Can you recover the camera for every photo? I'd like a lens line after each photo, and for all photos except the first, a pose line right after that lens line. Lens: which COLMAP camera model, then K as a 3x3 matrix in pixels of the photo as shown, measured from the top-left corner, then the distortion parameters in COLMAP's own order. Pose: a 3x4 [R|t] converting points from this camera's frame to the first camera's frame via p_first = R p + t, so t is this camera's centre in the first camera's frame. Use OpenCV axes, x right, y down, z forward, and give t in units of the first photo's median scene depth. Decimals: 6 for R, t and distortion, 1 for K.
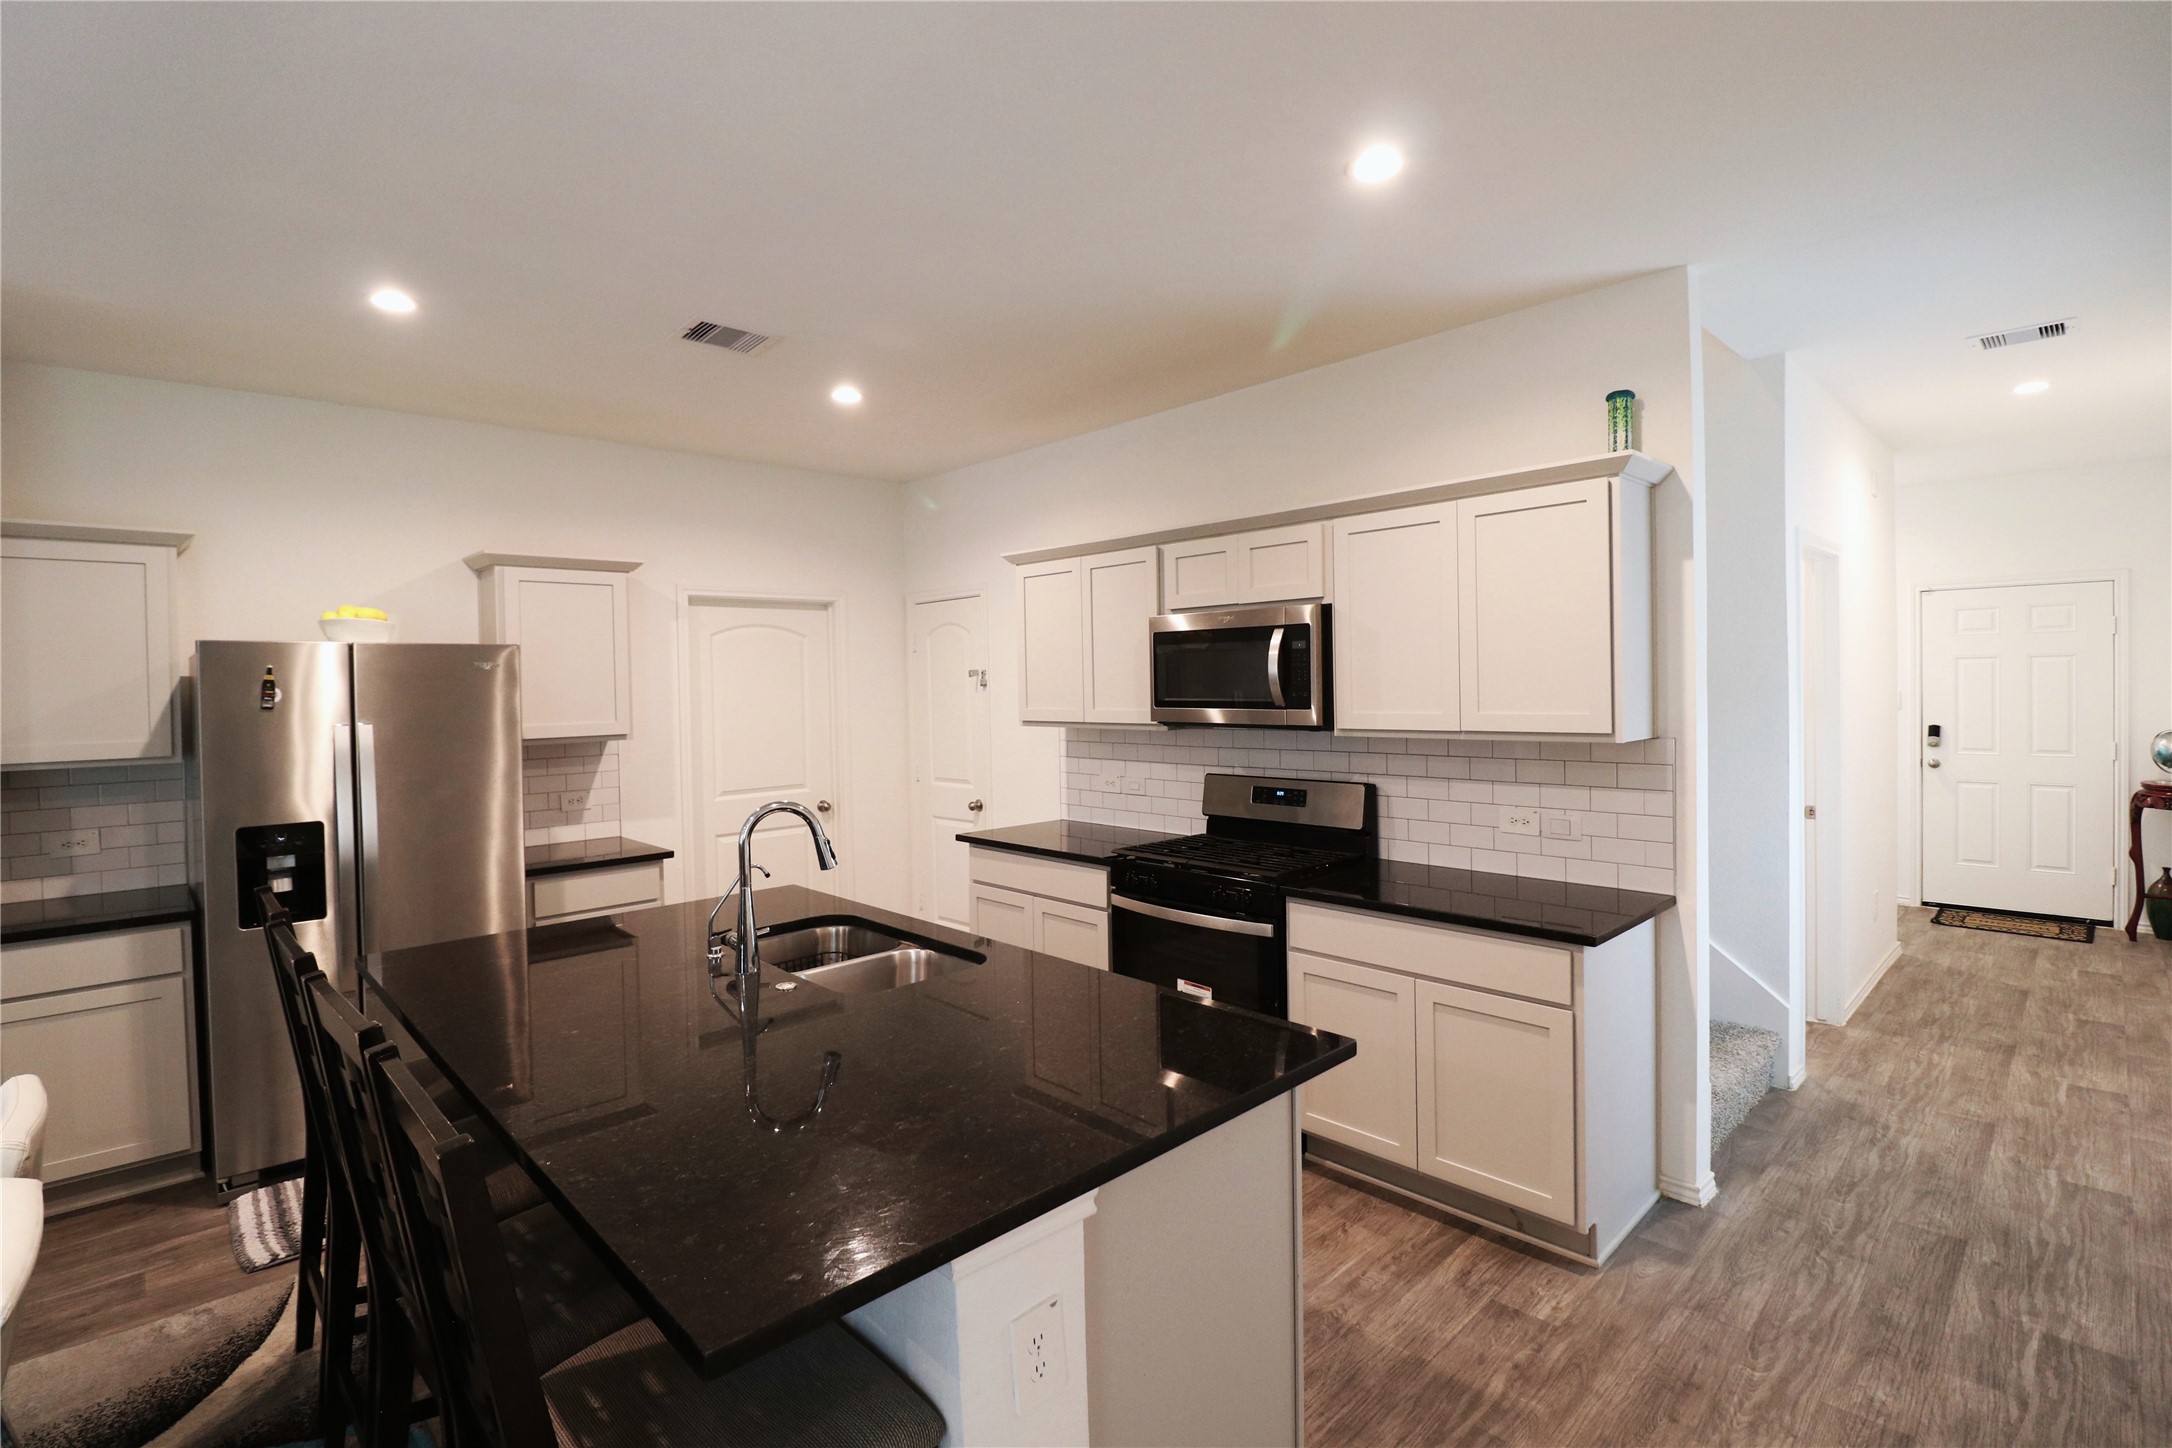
lens RADIAL K [[989.7, 0, 1077.6], [0, 989.7, 710.3], [0, 0, 1]] dist [-0.011228, -0.001365]
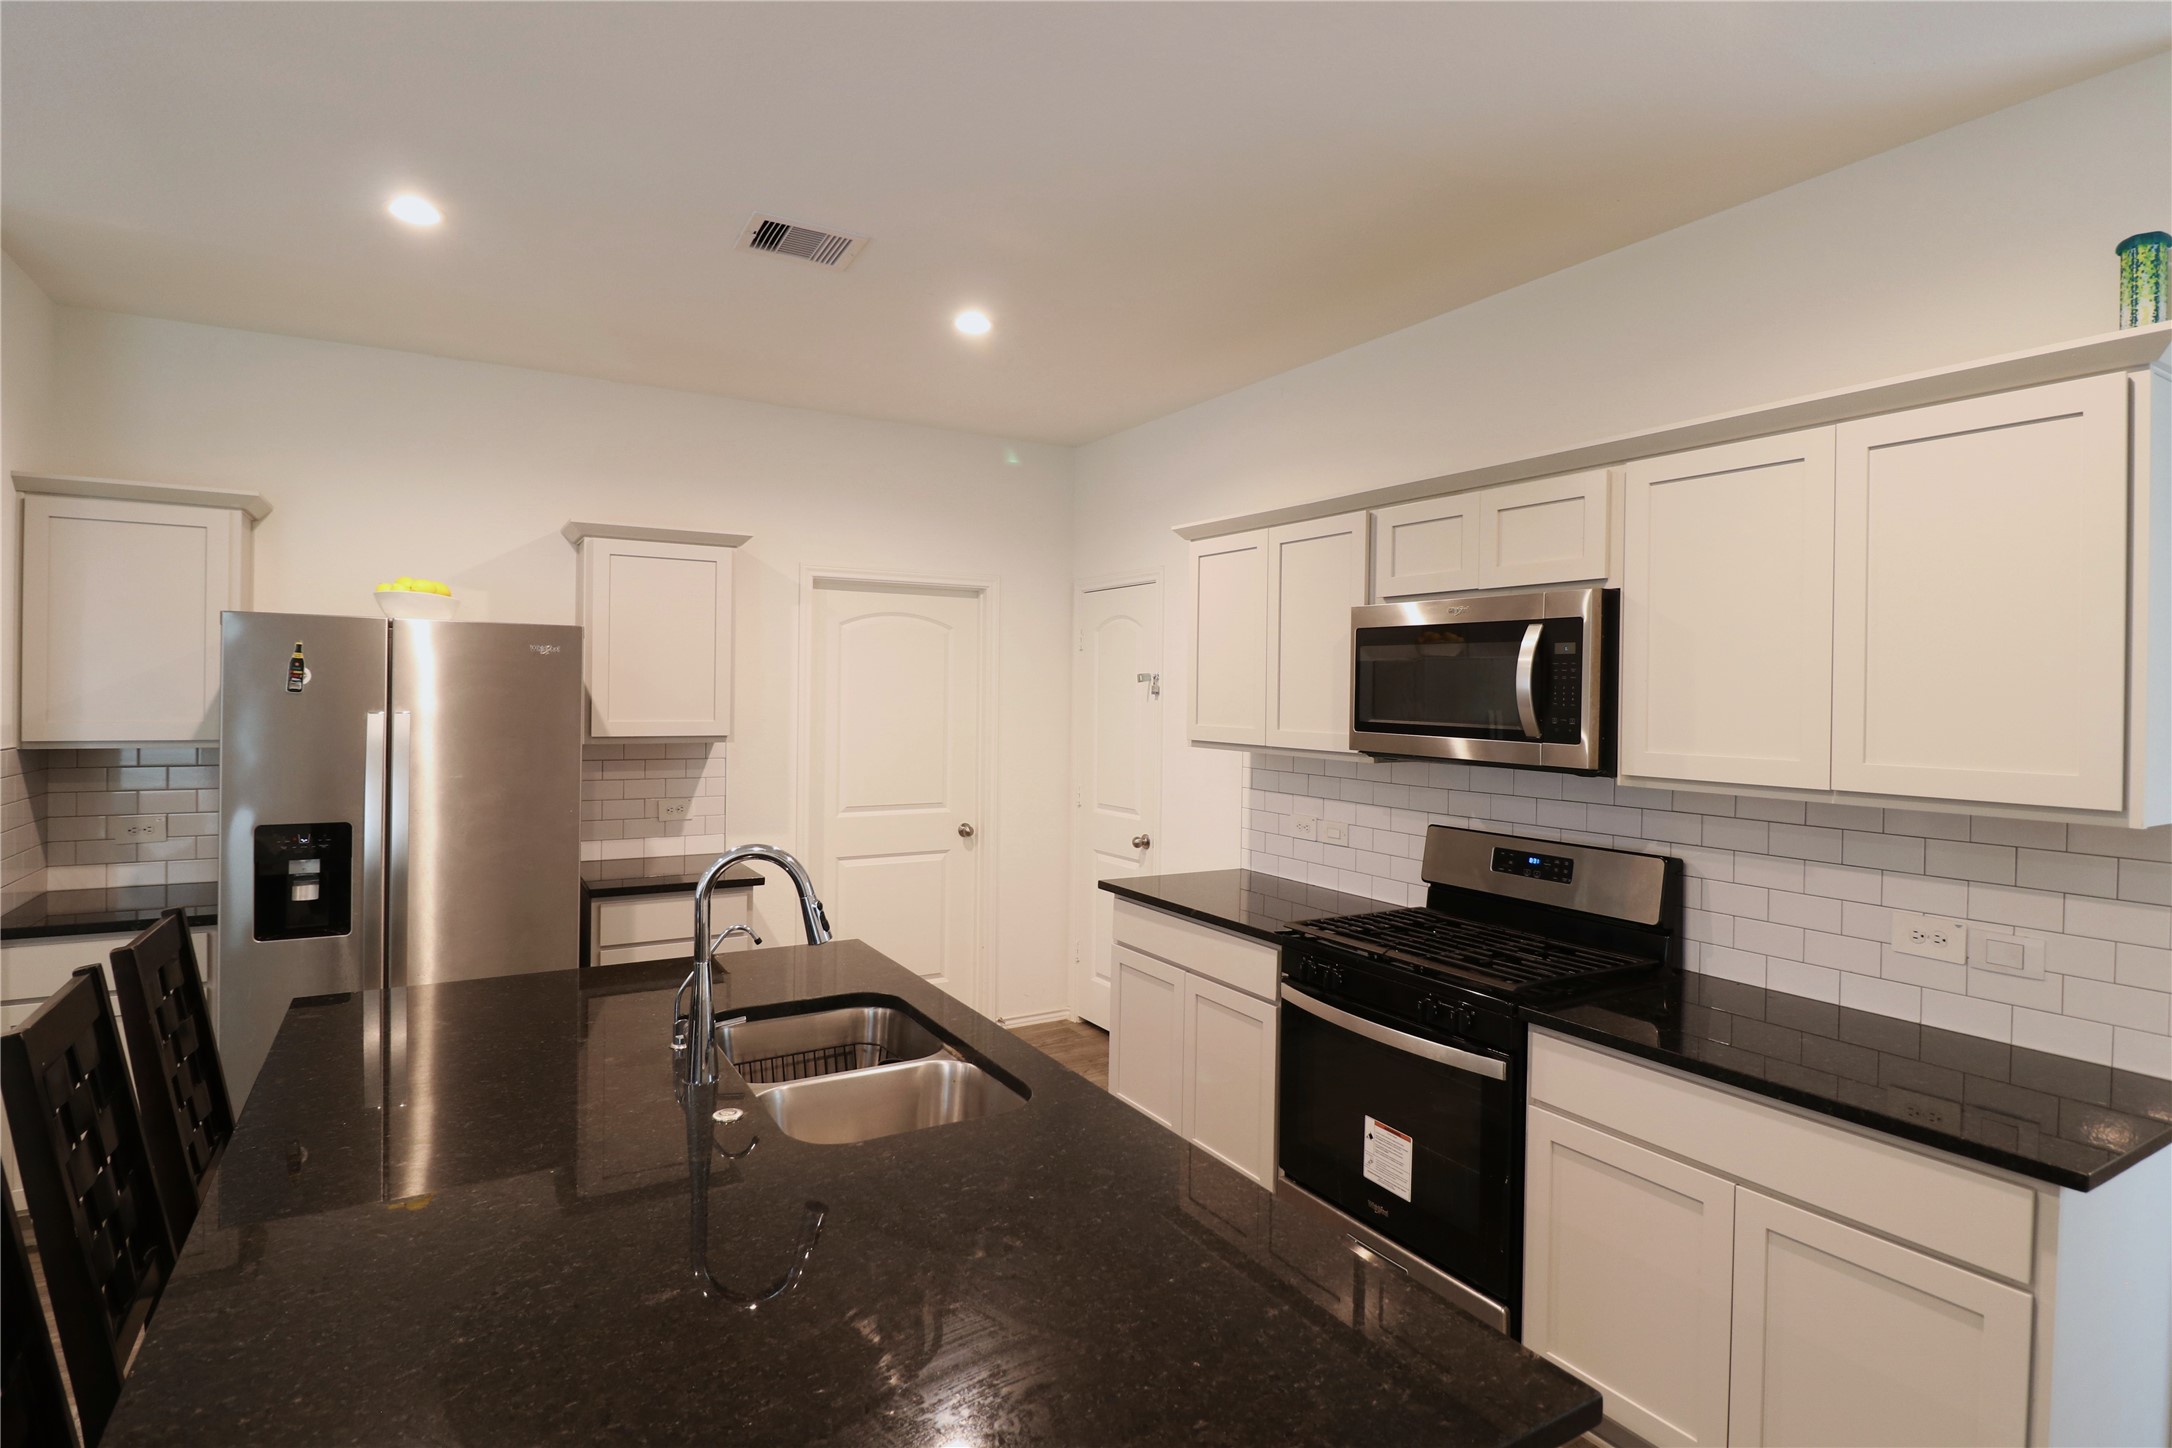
lens RADIAL K [[1085.4, 0, 1078.4], [0, 1085.4, 706.3], [0, 0, 1]] dist [-0.005372, -0.008541]
pose [[0.973067, 0.036938, -0.227544, 0.068624], [-0.040041, 0.999157, -0.009034, -0.006514], [0.227019, 0.017902, 0.973726, 0.198107]]
